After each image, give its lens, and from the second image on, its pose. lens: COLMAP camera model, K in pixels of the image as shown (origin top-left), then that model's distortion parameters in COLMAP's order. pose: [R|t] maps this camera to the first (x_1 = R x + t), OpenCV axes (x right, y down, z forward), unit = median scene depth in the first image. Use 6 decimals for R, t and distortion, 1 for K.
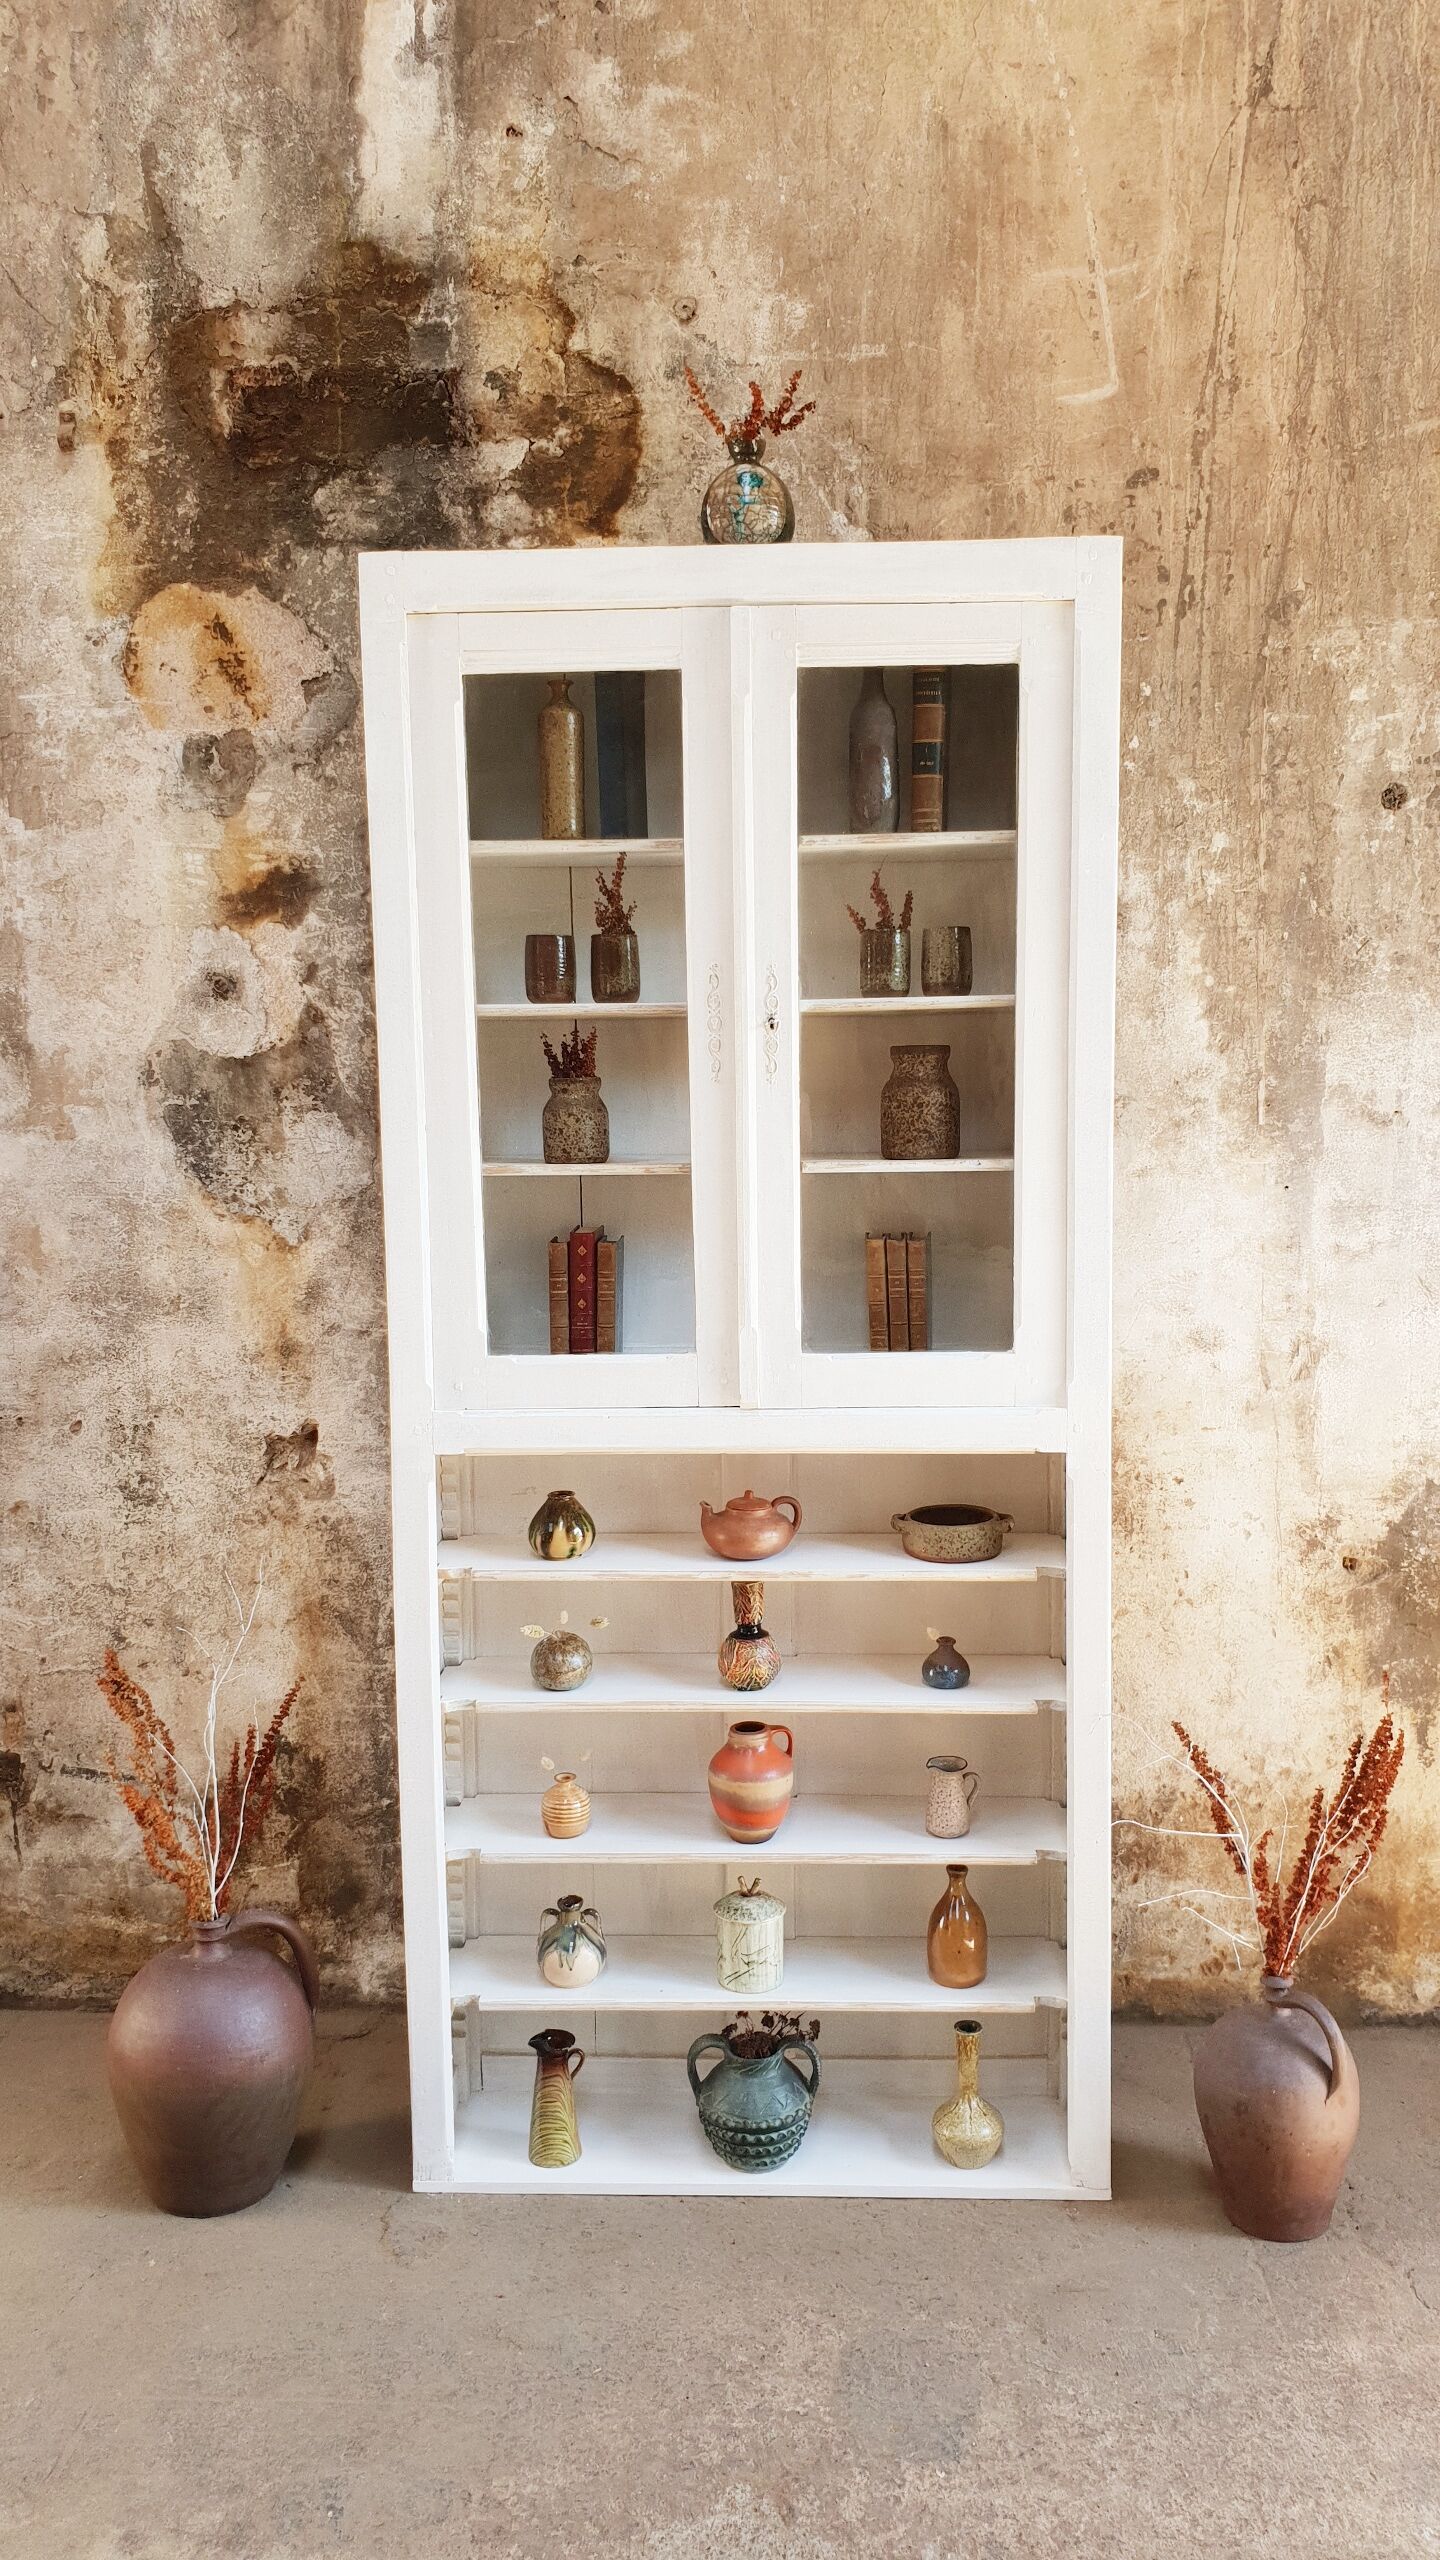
lens RADIAL K [[2013.4, 0, 741.7], [0, 2013.4, 1257.8], [0, 0, 1]] dist [-0.008352, 0.040224]
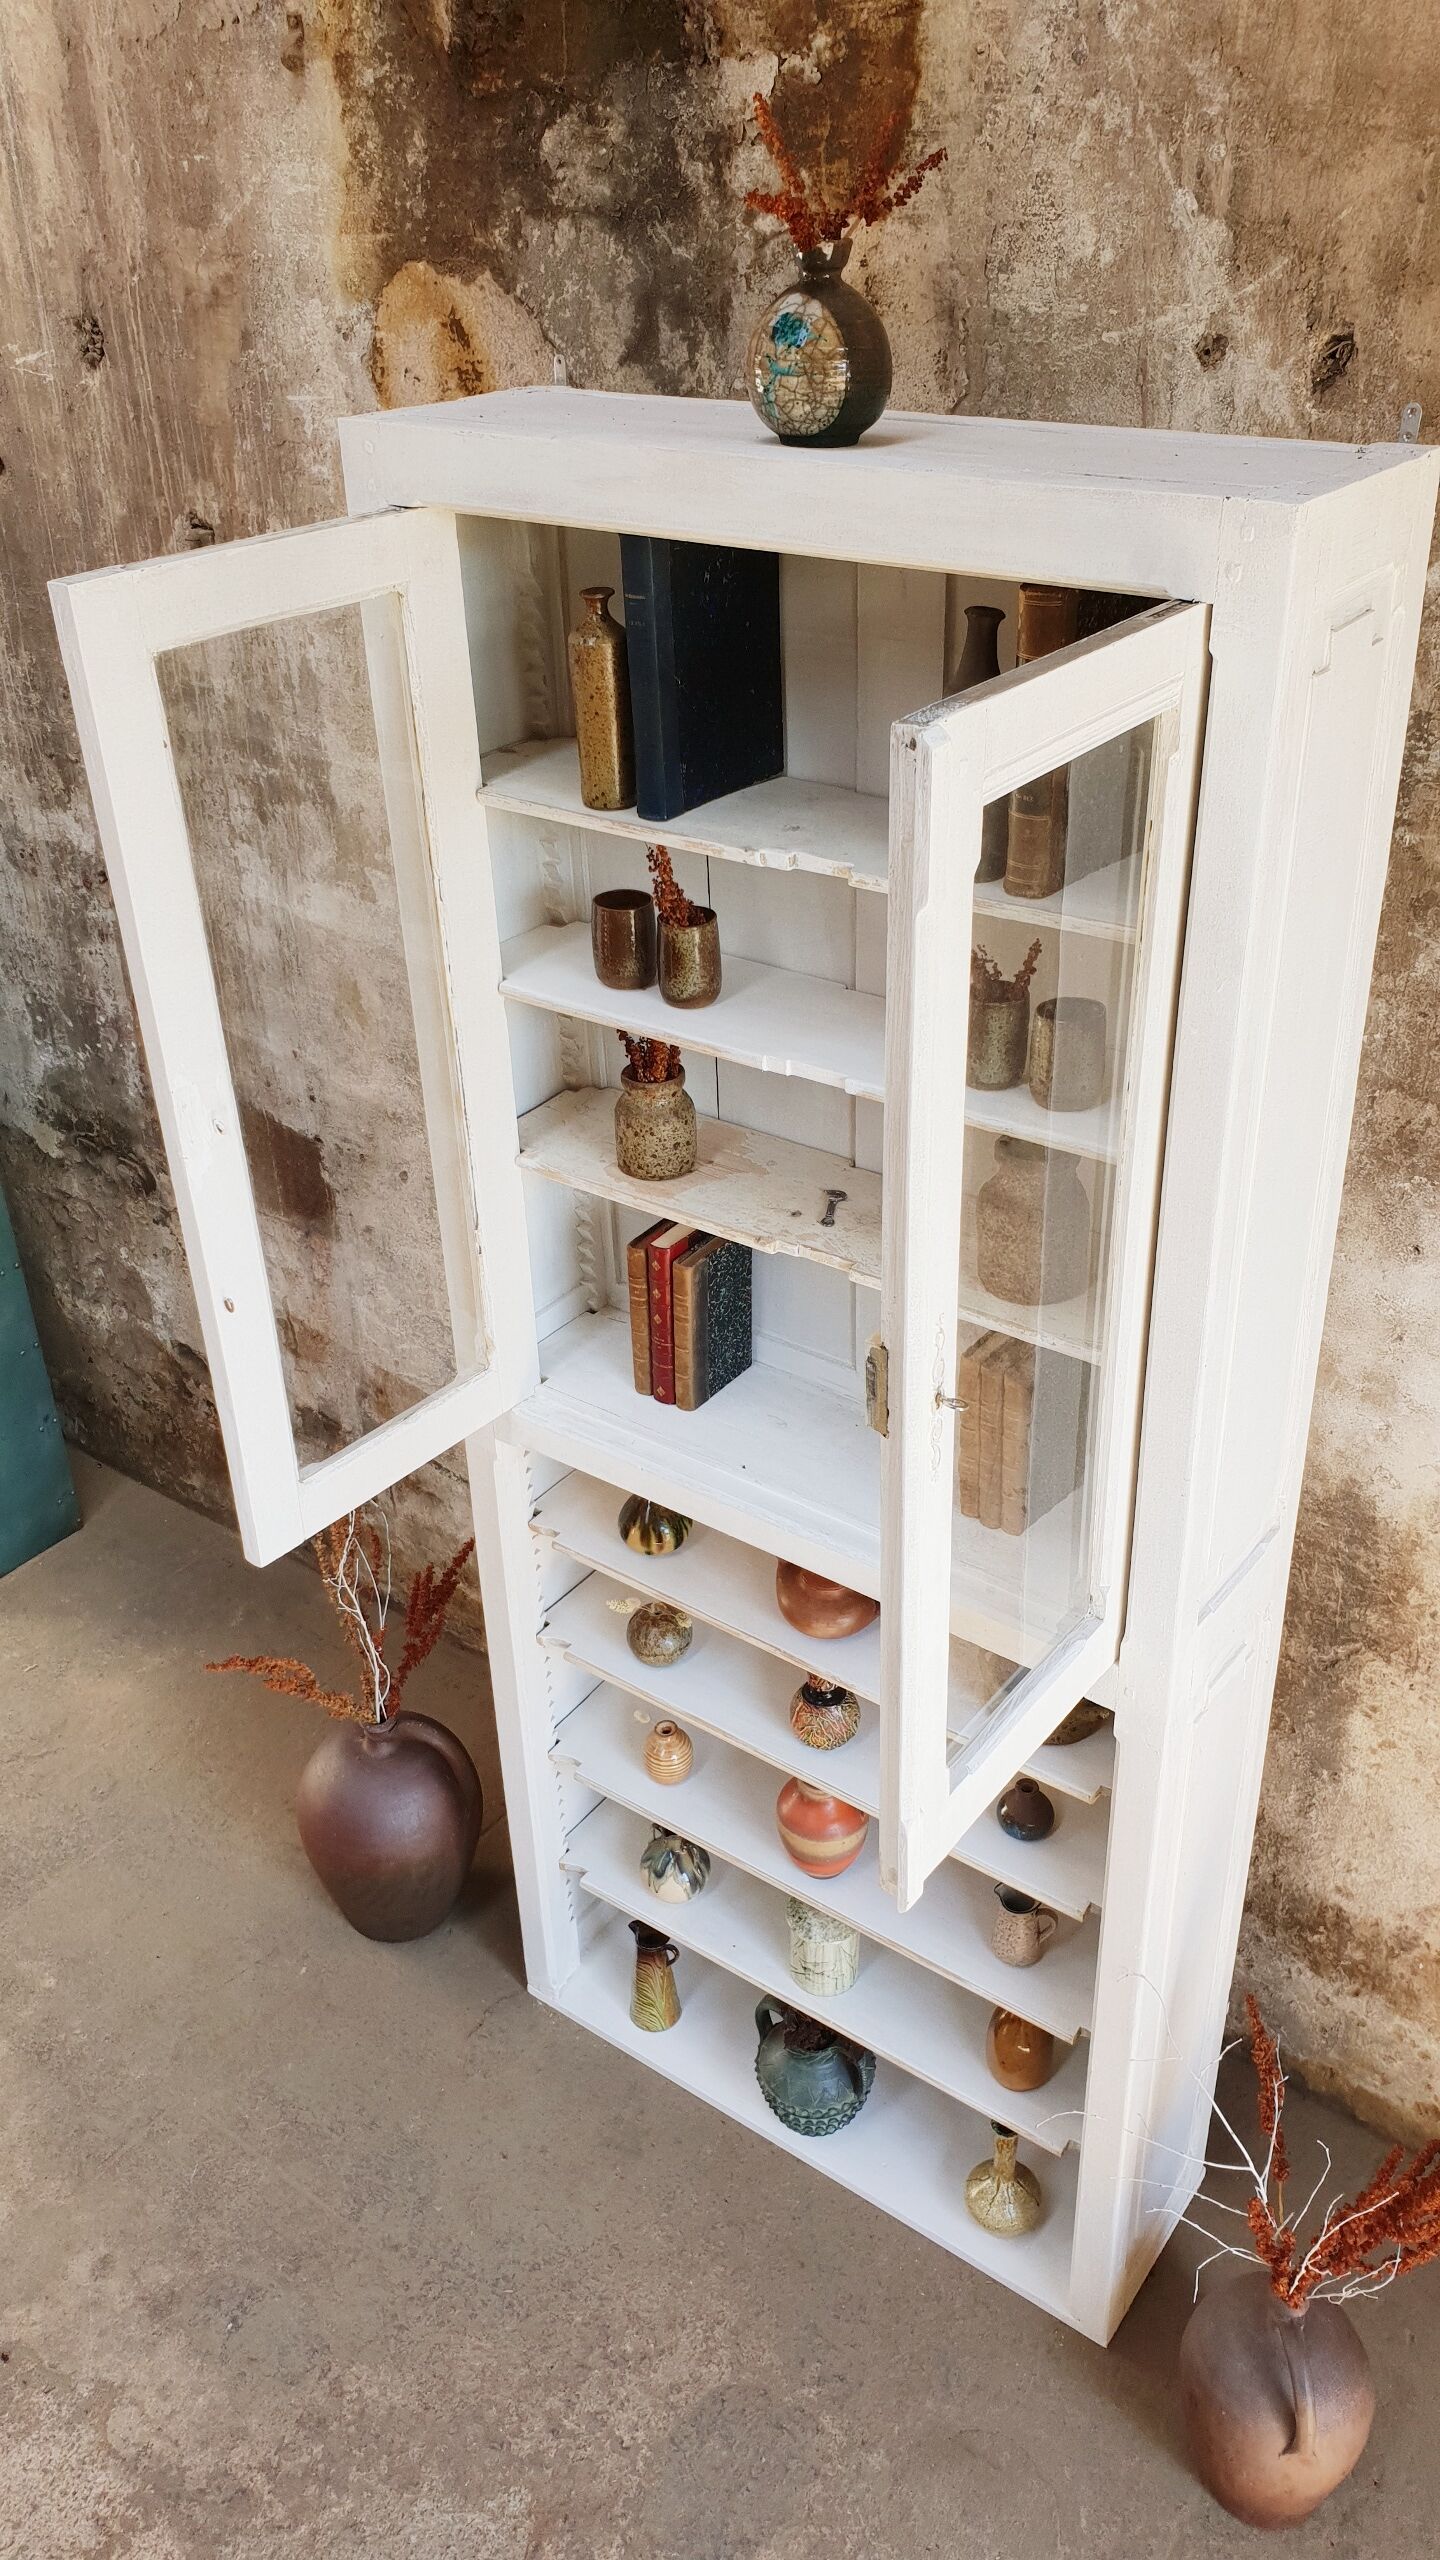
lens RADIAL K [[2013.4, 0, 743.9], [0, 2013.4, 1270.6], [0, 0, 1]] dist [-0.008352, 0.040224]
pose [[0.832078, 0.273838, -0.482347, 0.325327], [-0.043856, 0.899388, 0.434946, -0.337061], [0.552921, -0.340756, 0.760371, 0.344516]]
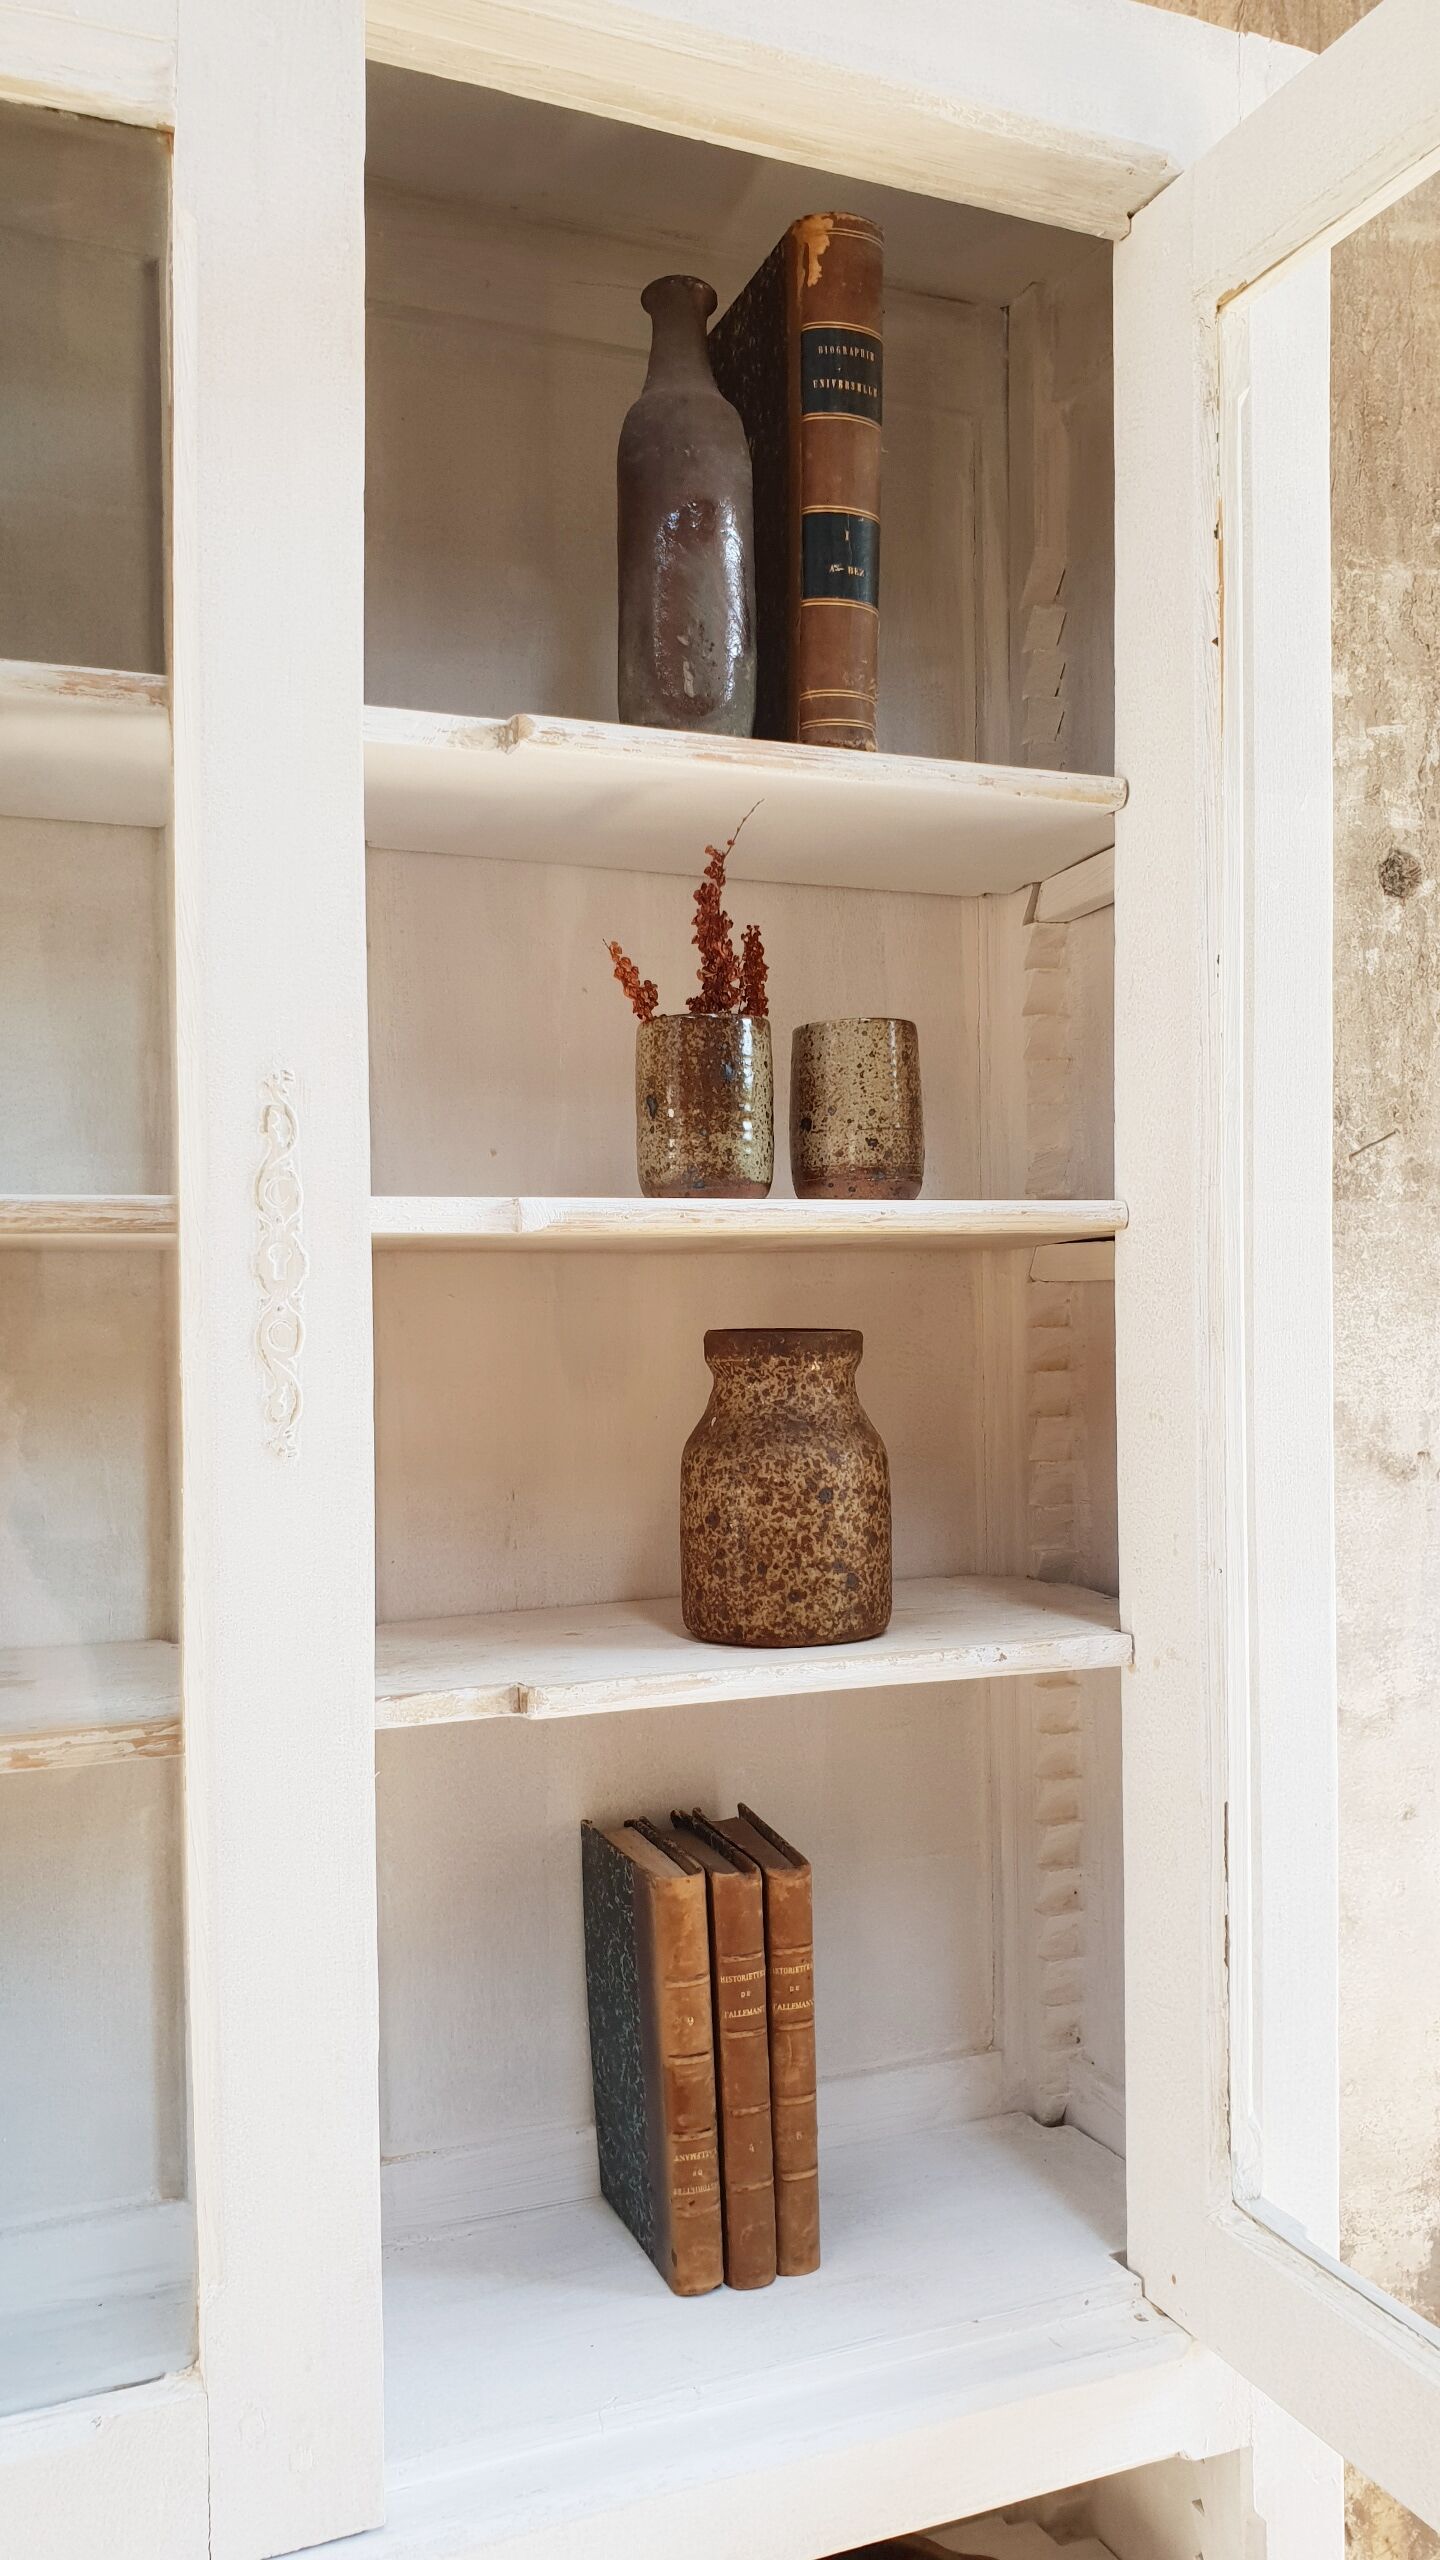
lens RADIAL K [[2013.4, 0, 755.3], [0, 2013.4, 1278.7], [0, 0, 1]] dist [-0.008352, 0.040224]
pose [[0.899469, 0.007680, 0.436918, -0.070863], [0.046554, 0.992471, -0.113284, -0.066461], [-0.434498, 0.122235, 0.892339, 0.603280]]
